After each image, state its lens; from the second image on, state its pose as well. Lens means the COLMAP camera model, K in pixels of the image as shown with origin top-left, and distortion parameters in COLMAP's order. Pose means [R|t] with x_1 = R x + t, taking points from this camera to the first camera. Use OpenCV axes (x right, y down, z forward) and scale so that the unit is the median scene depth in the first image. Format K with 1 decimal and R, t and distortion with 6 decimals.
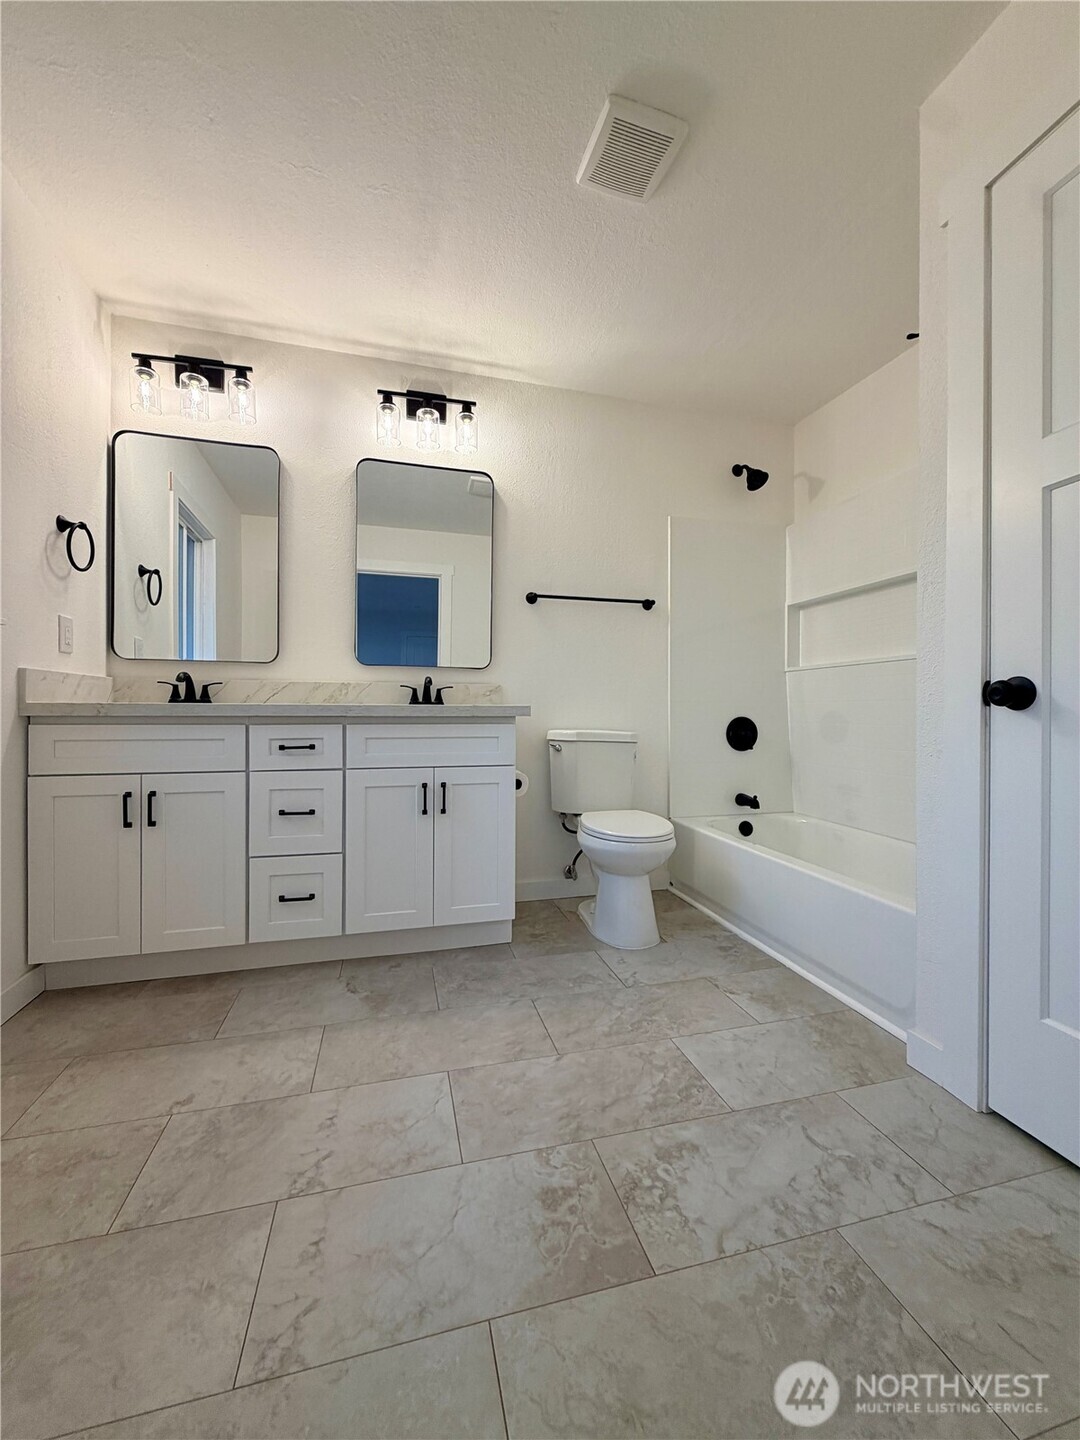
lens RADIAL K [[568.6, 0, 540.0], [0, 568.6, 720.0], [0, 0, 1]] dist [-0.000373, -0.000636]
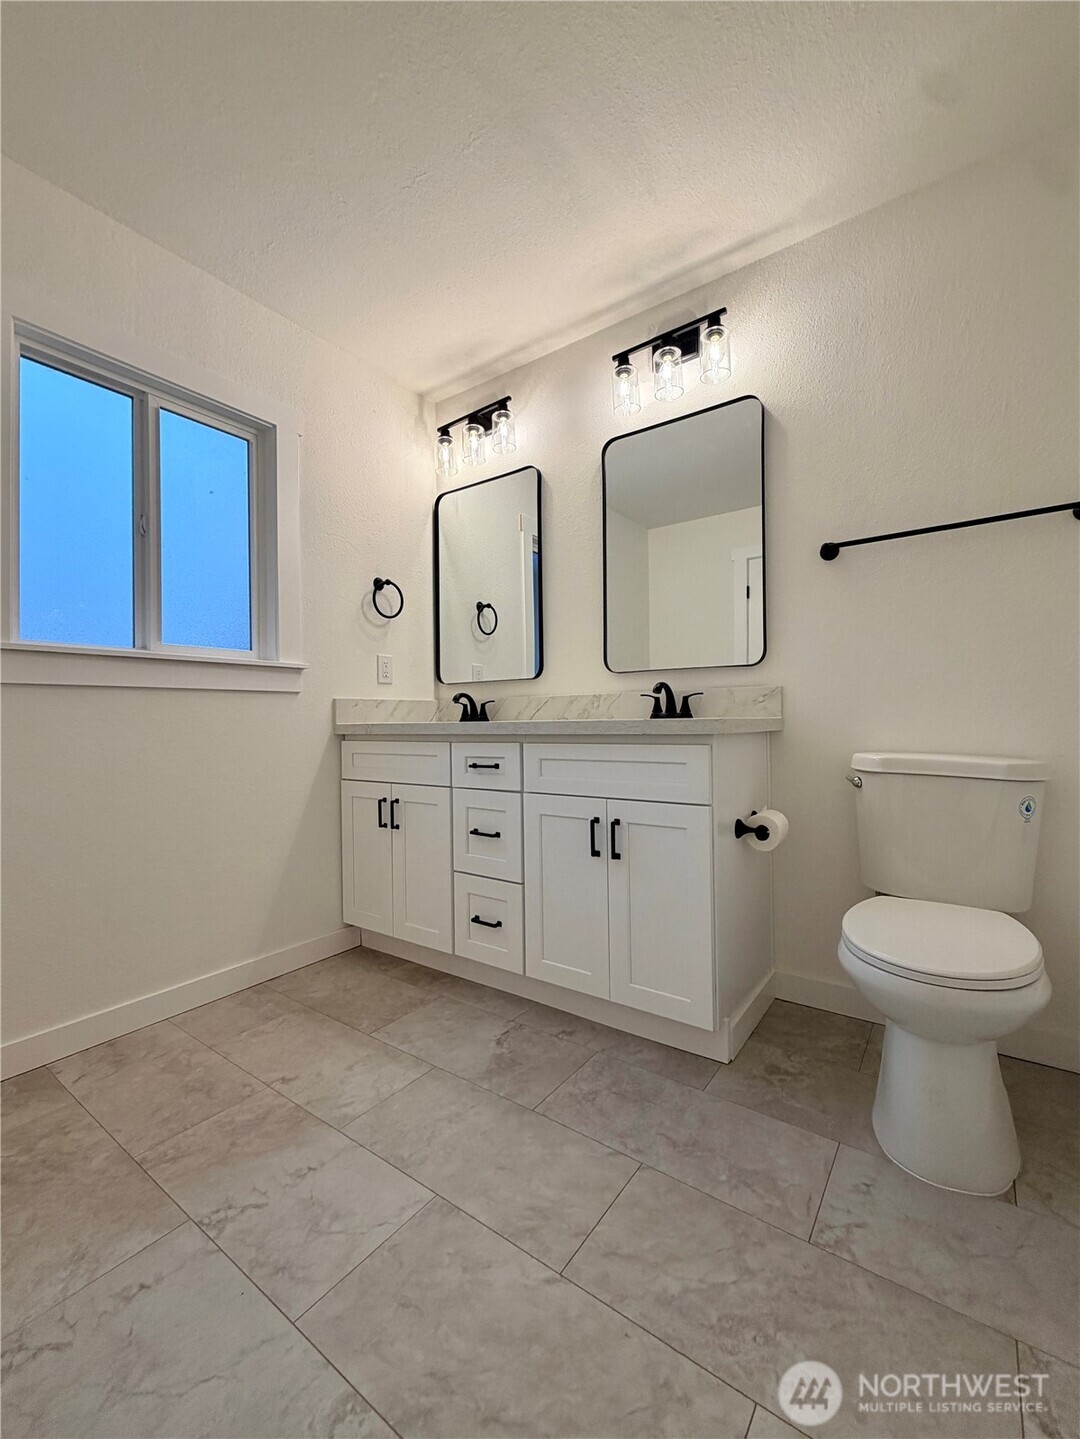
lens RADIAL K [[587.9, 0, 540.0], [0, 587.9, 719.5], [0, 0, 1]] dist [0.000287, -0.000366]
pose [[0.639841, -0.016693, -0.768326, 0.405622], [0.006059, 0.999843, -0.016677, -0.014148], [0.768484, 0.006015, 0.639841, 0.426831]]
